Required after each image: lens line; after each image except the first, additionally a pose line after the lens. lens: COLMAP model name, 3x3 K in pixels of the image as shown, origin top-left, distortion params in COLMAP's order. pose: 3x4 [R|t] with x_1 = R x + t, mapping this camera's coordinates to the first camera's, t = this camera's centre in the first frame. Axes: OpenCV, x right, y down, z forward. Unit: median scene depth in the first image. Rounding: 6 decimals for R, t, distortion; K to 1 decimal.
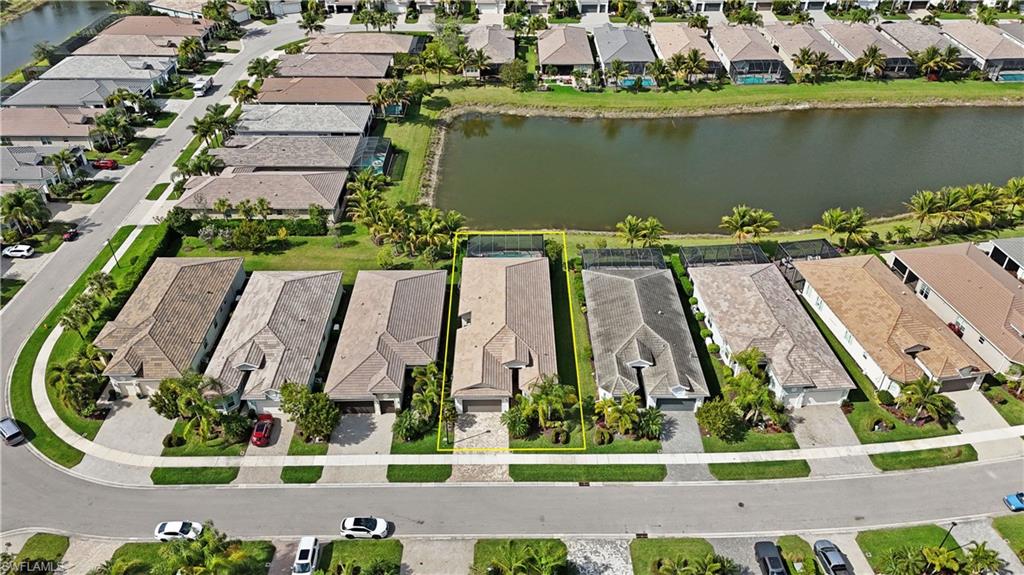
lens RADIAL K [[751.5, 0, 512.0], [0, 751.5, 287.5], [0, 0, 1]] dist [0.069068, -0.003659]
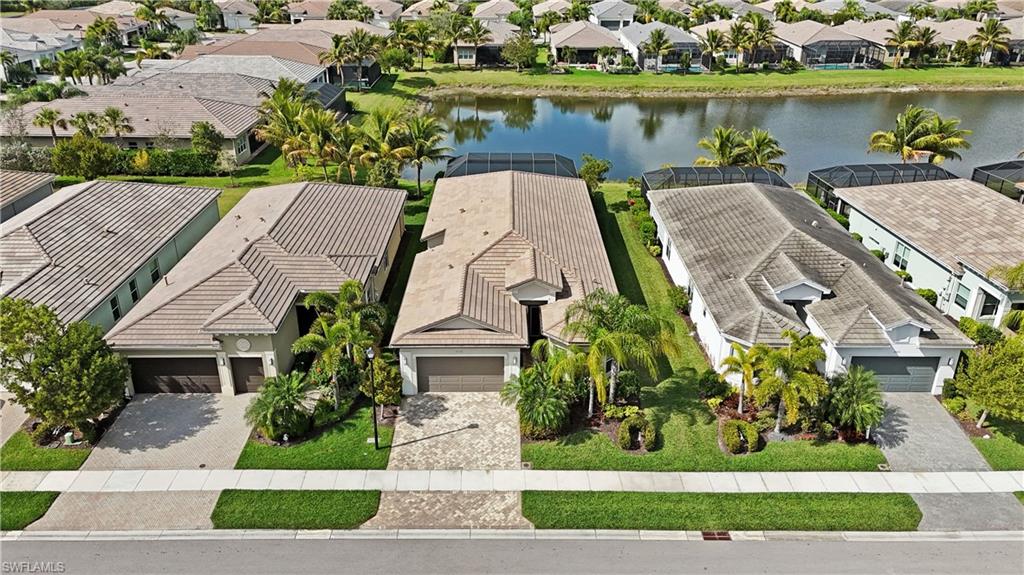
lens RADIAL K [[778.9, 0, 512.0], [0, 778.9, 287.5], [0, 0, 1]] dist [0.034362, -0.004477]
pose [[0.999987, 0.005059, 0.000036, -0.008801], [-0.004950, 0.979846, -0.199693, 0.188803], [-0.001046, 0.199690, 0.979858, 0.506977]]
